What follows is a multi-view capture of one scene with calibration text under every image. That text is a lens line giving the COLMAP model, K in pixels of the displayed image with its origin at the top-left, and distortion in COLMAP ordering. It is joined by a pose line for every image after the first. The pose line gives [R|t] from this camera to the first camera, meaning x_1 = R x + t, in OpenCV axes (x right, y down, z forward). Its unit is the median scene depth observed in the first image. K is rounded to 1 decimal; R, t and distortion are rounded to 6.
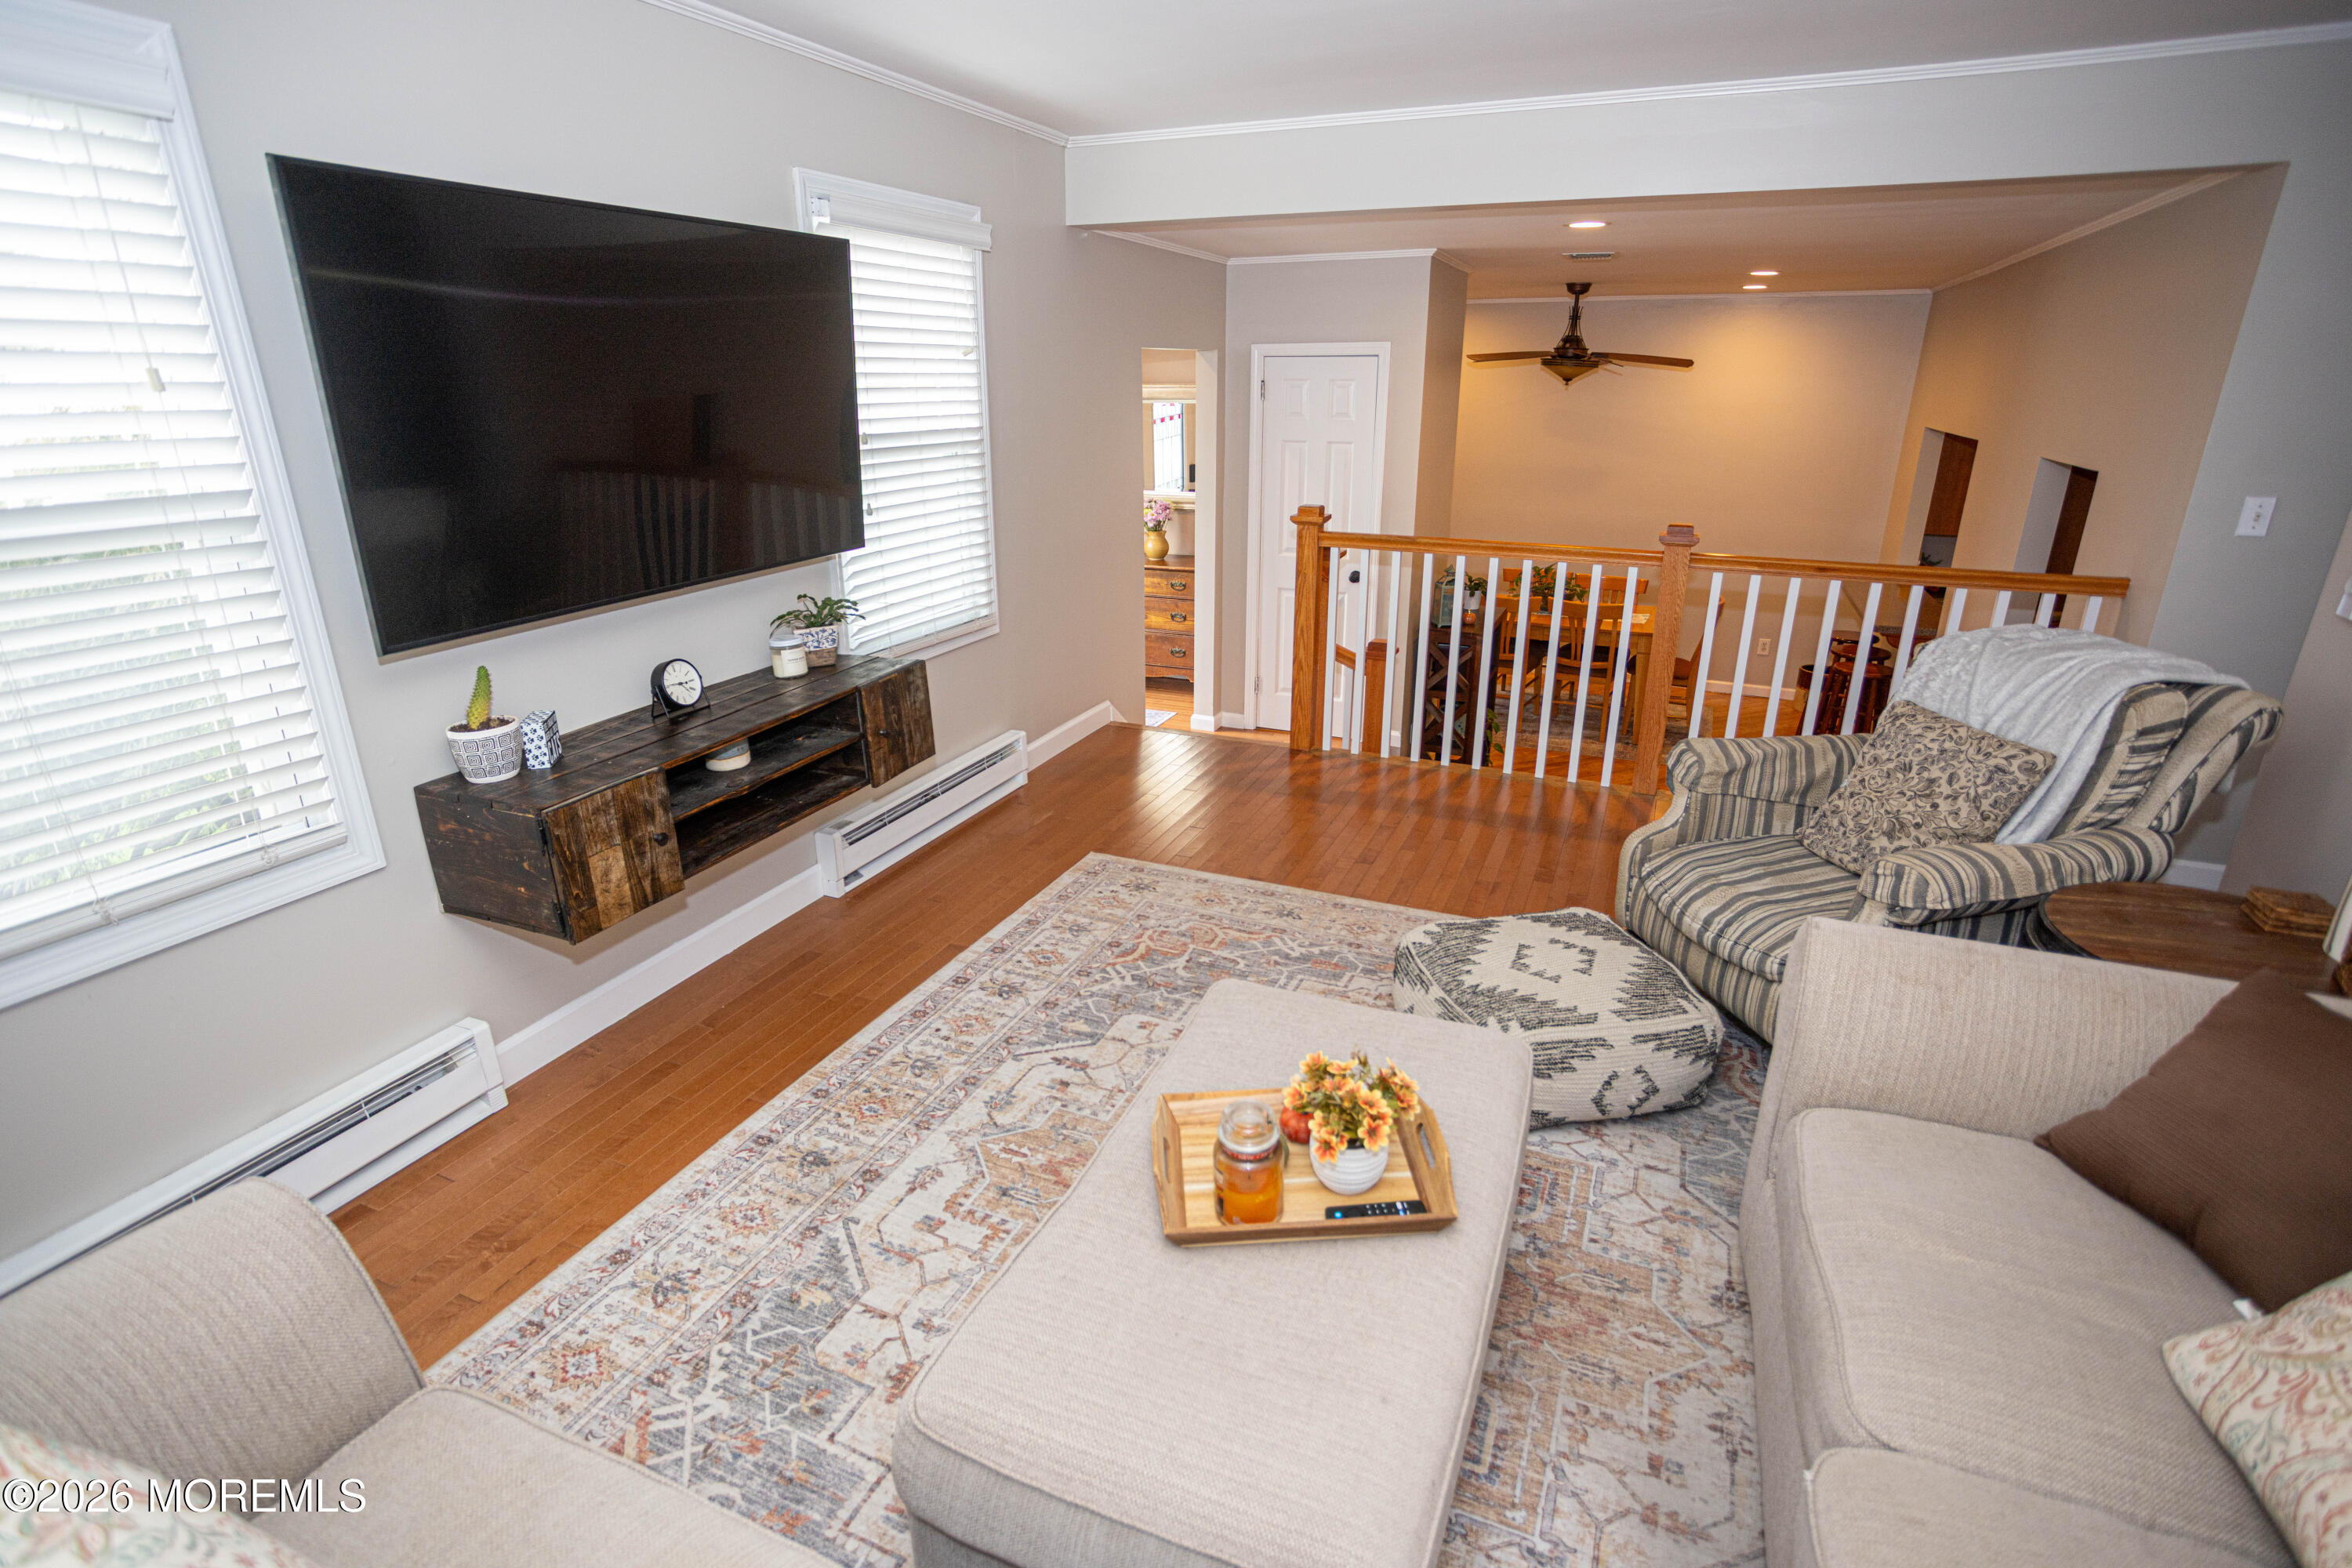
lens RADIAL K [[1148.0, 0, 1176.8], [0, 1148.0, 787.2], [0, 0, 1]] dist [-0.040980, 0.019676]
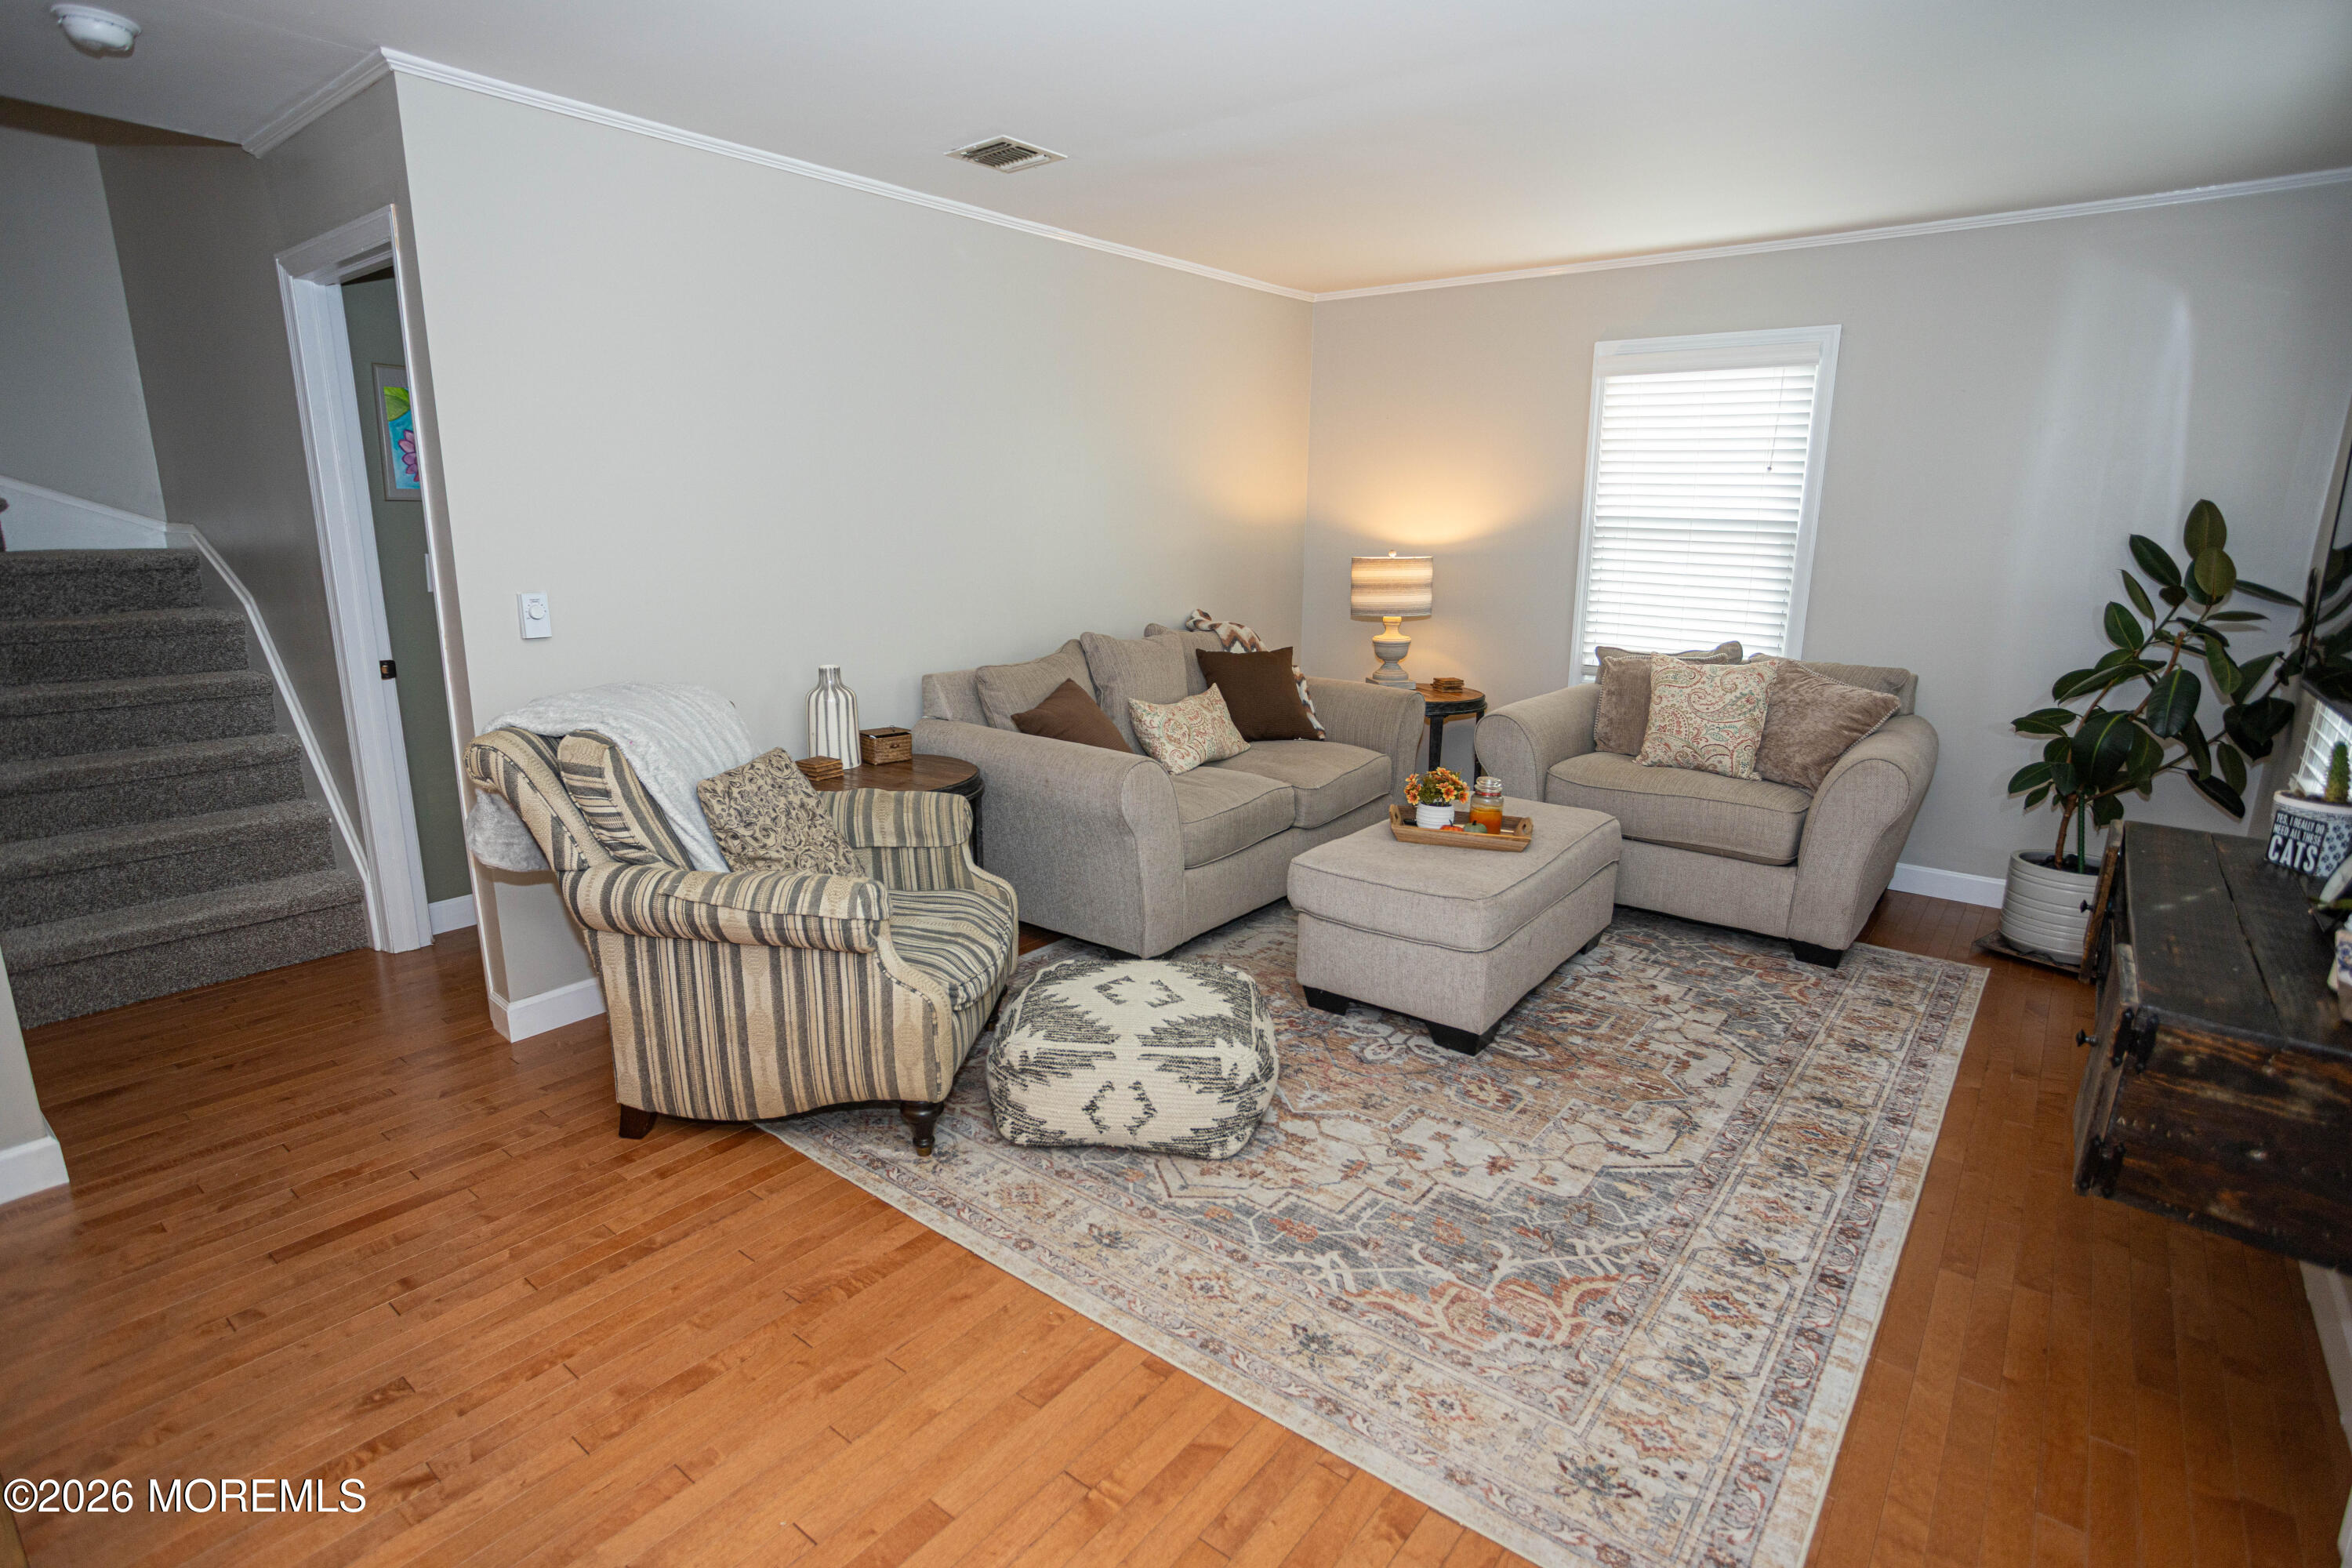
lens RADIAL K [[1148.0, 0, 1176.9], [0, 1148.0, 783.4], [0, 0, 1]] dist [-0.040980, 0.019676]
pose [[-0.964699, -0.065510, 0.255075, 0.042390], [0.086006, 0.837089, 0.540263, -0.519735], [-0.248913, 0.543129, -0.801906, 1.587221]]
